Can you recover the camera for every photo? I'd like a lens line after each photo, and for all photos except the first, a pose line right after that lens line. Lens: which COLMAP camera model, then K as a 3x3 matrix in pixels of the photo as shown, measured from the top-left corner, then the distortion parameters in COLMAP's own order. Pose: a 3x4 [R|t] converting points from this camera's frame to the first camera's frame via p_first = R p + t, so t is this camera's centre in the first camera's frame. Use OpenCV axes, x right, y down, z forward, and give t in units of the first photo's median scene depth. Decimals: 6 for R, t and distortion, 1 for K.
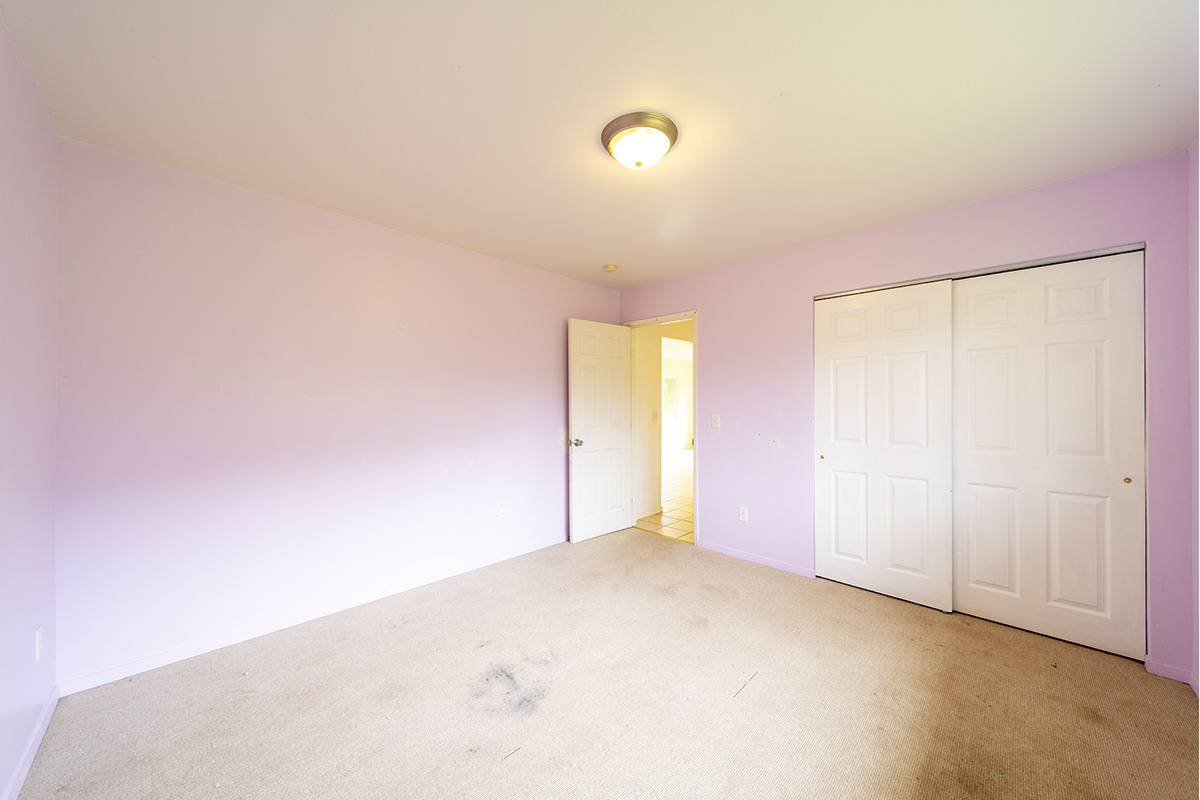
lens RADIAL K [[418.5, 0, 598.7], [0, 418.5, 398.4], [0, 0, 1]] dist [-0.001543, -0.000687]
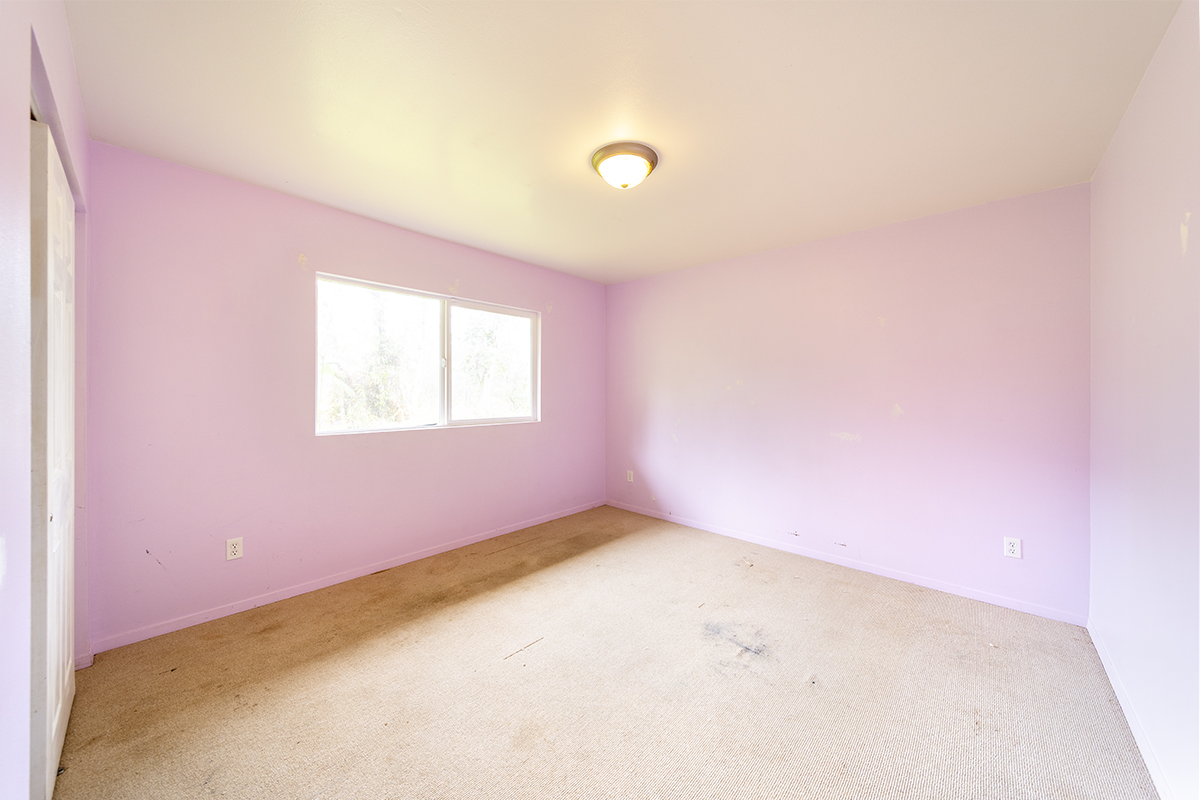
lens RADIAL K [[418.5, 0, 601.5], [0, 418.5, 393.6], [0, 0, 1]] dist [-0.001543, -0.000687]
pose [[-0.998961, -0.006905, -0.045039, 0.218533], [-0.006983, 0.999974, 0.001562, 0.026686], [0.045027, 0.001875, -0.998984, 2.196728]]
